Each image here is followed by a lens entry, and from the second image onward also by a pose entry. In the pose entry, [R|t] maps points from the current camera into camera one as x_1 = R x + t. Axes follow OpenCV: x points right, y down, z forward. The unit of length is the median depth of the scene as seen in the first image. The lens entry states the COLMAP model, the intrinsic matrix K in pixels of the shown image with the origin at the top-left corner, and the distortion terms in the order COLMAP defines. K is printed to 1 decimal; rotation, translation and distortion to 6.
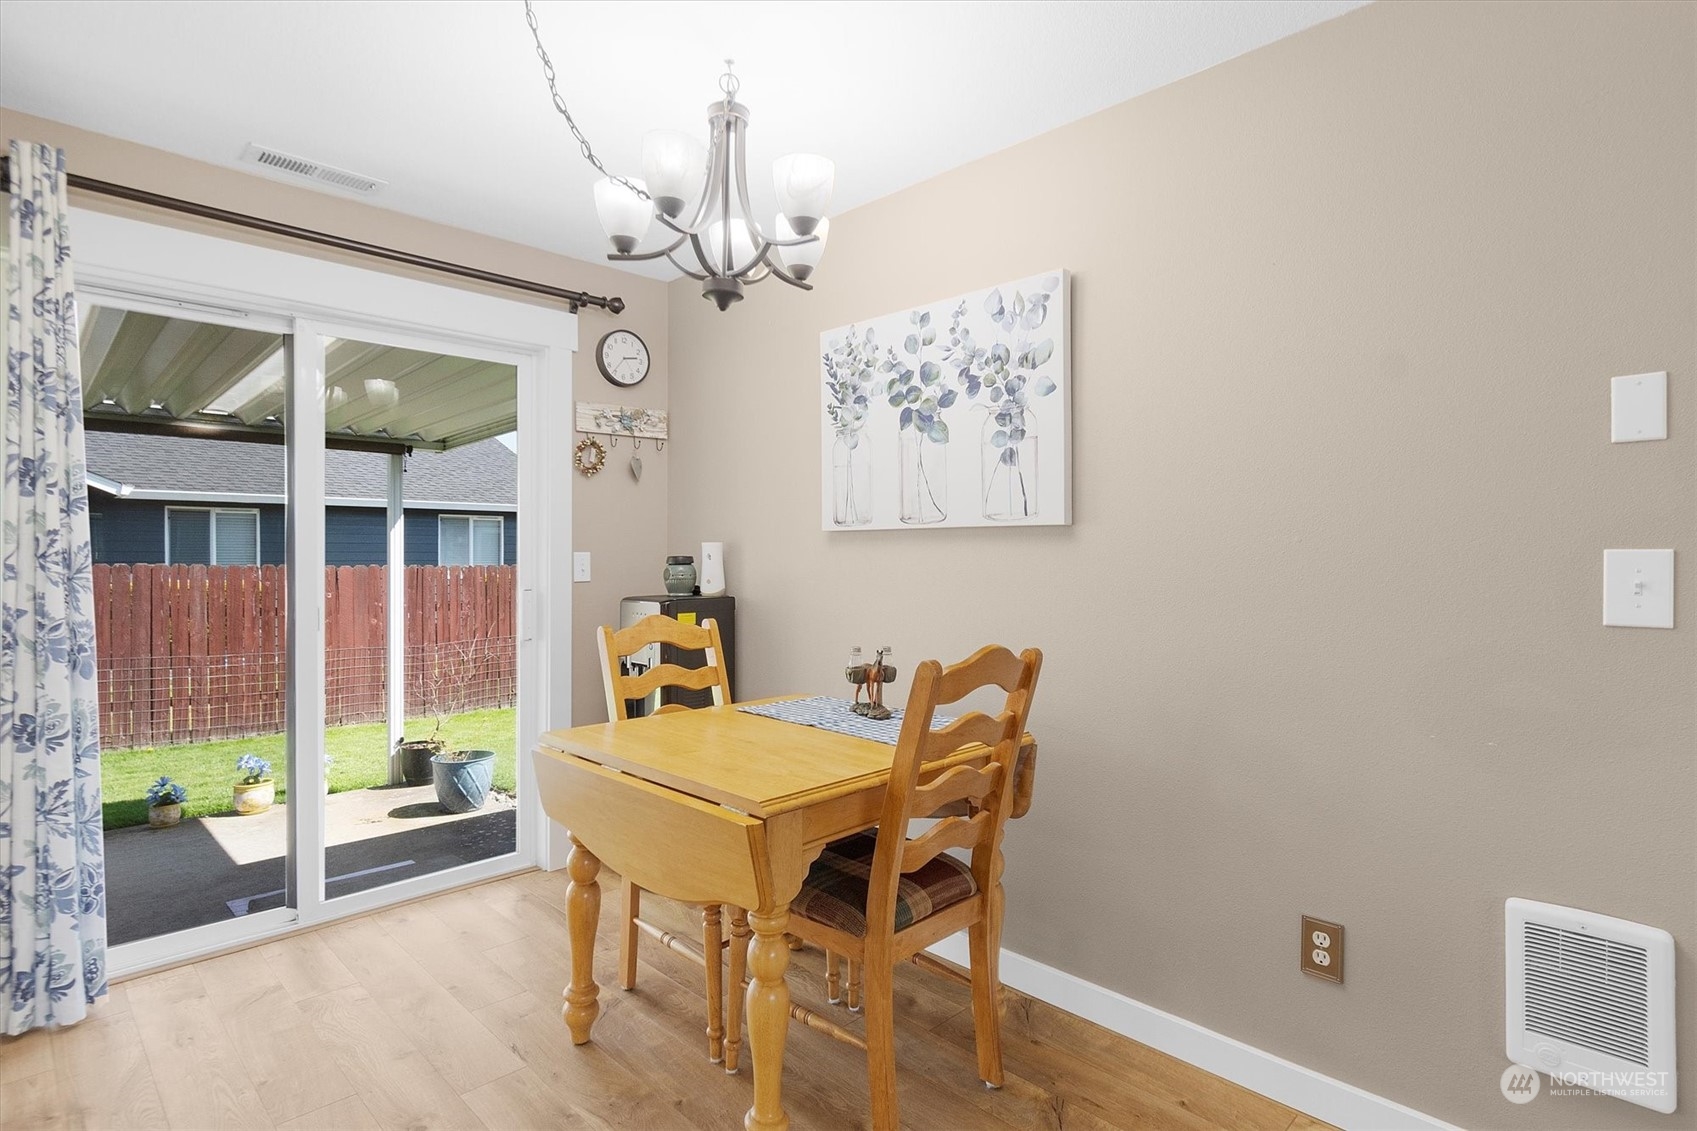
lens RADIAL K [[869.4, 0, 849.4], [0, 869.4, 559.5], [0, 0, 1]] dist [0.004062, 0.000512]
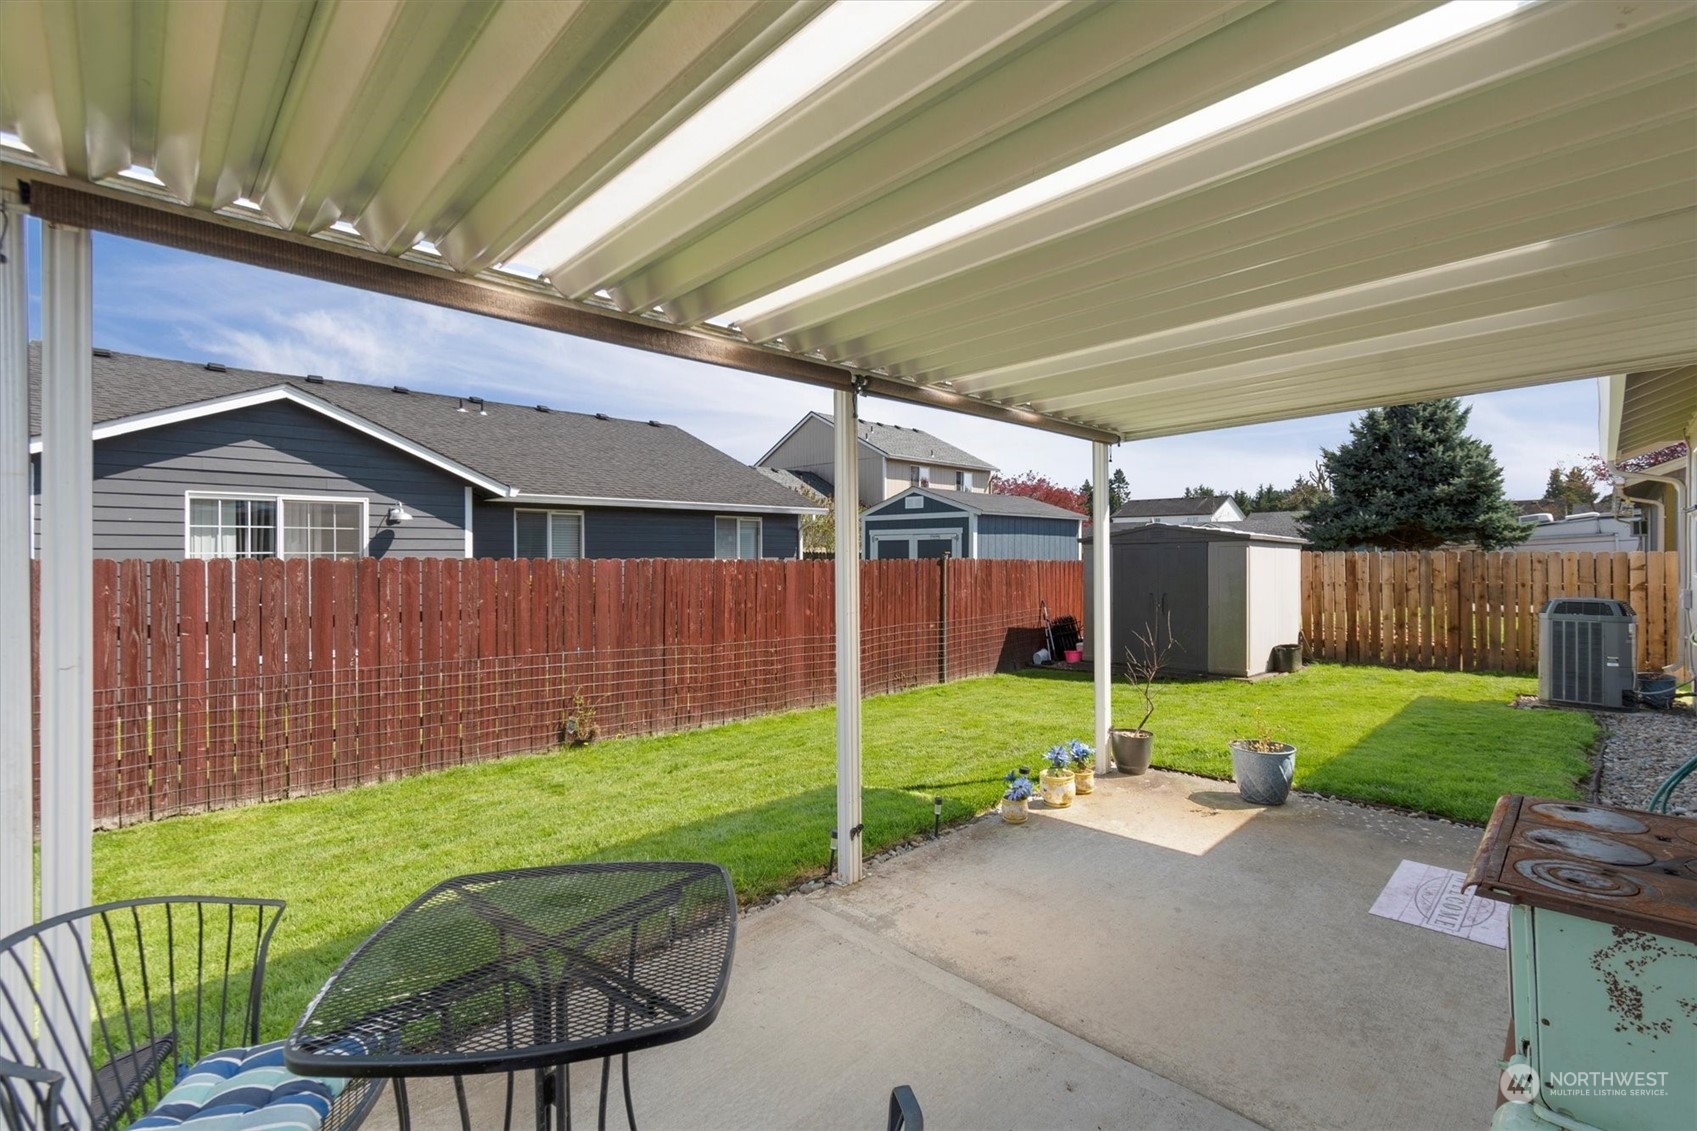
lens RADIAL K [[760.4, 0, 849.7], [0, 760.4, 555.1], [0, 0, 1]] dist [0.004543, 0.000732]
pose [[0.999911, -0.005441, -0.012164, -0.348702], [0.005385, 0.999975, -0.004620, 0.004017], [0.012189, 0.004554, 0.999915, 0.051273]]
